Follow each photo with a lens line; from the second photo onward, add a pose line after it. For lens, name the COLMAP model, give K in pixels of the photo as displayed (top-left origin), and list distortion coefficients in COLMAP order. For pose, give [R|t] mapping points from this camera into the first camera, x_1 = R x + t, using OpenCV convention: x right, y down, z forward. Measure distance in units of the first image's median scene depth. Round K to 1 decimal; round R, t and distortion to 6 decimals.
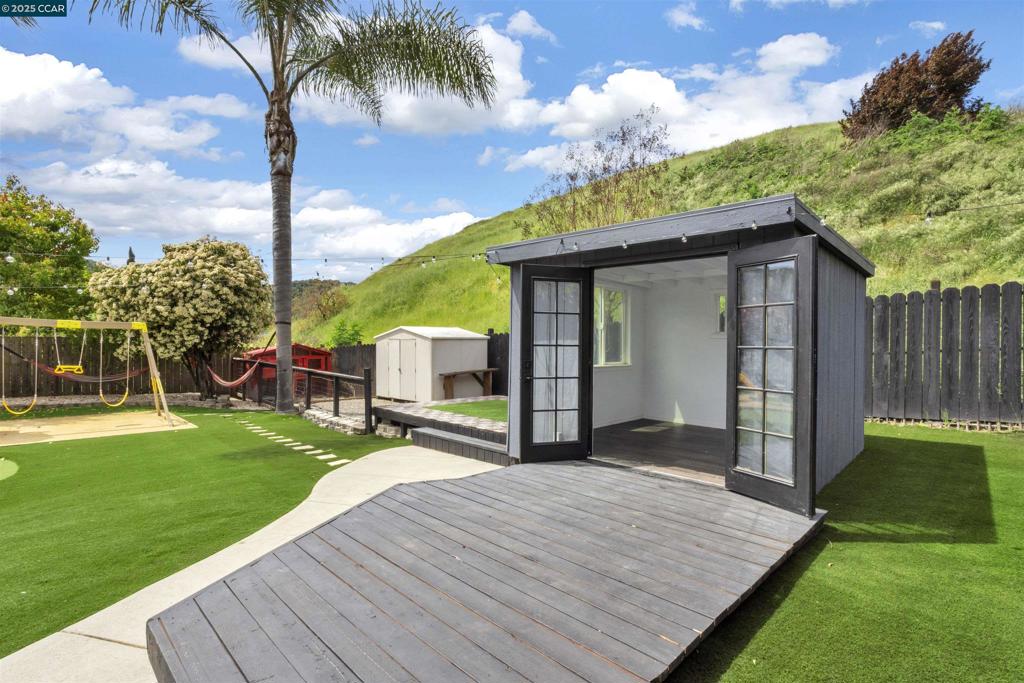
lens RADIAL K [[490.1, 0, 512.0], [0, 490.1, 341.5], [0, 0, 1]] dist [-0.026227, 0.013394]
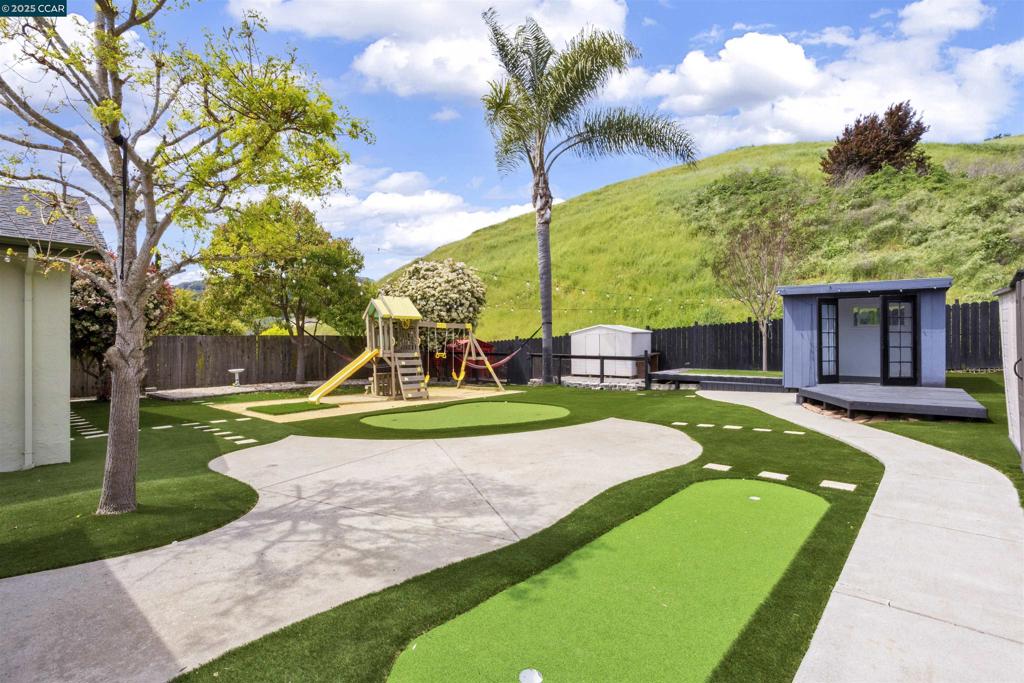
lens RADIAL K [[495.4, 0, 512.0], [0, 495.4, 341.5], [0, 0, 1]] dist [-0.053467, 0.015714]
pose [[0.995085, -0.012705, 0.098203, -0.632345], [0.012523, 0.999919, 0.002475, 0.011509], [-0.098226, -0.001233, 0.995163, -0.429218]]
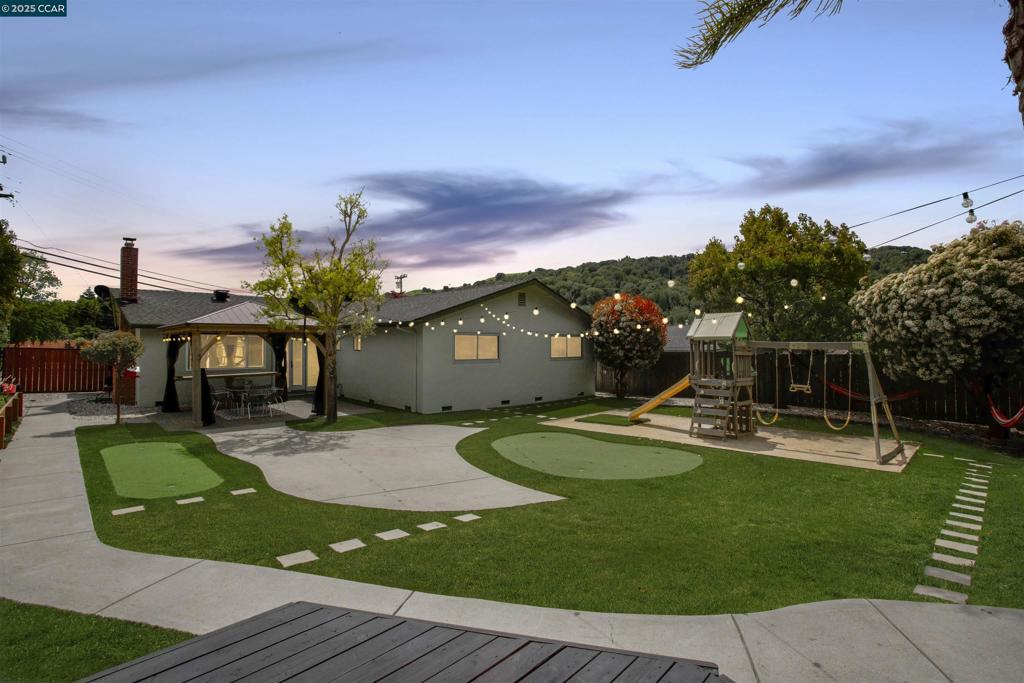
lens RADIAL K [[495.4, 0, 512.0], [0, 495.4, 341.5], [0, 0, 1]] dist [-0.053467, 0.015714]
pose [[0.031492, -0.019643, -0.999311, 0.101379], [0.001427, 0.999807, -0.019607, -0.019324], [0.999503, -0.000808, 0.031514, 0.251841]]
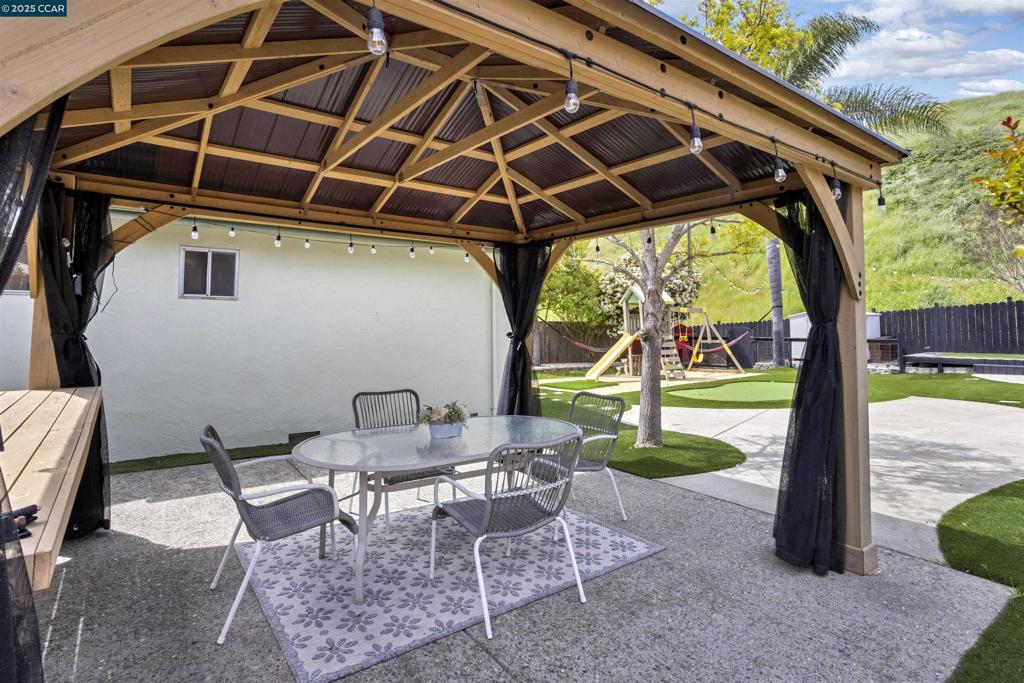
lens RADIAL K [[495.4, 0, 512.0], [0, 495.4, 341.5], [0, 0, 1]] dist [-0.053467, 0.015714]
pose [[0.992227, -0.017261, -0.123236, -1.009671], [0.020498, 0.999476, 0.025047, 0.013375], [0.122739, -0.027378, 0.992061, -0.524855]]
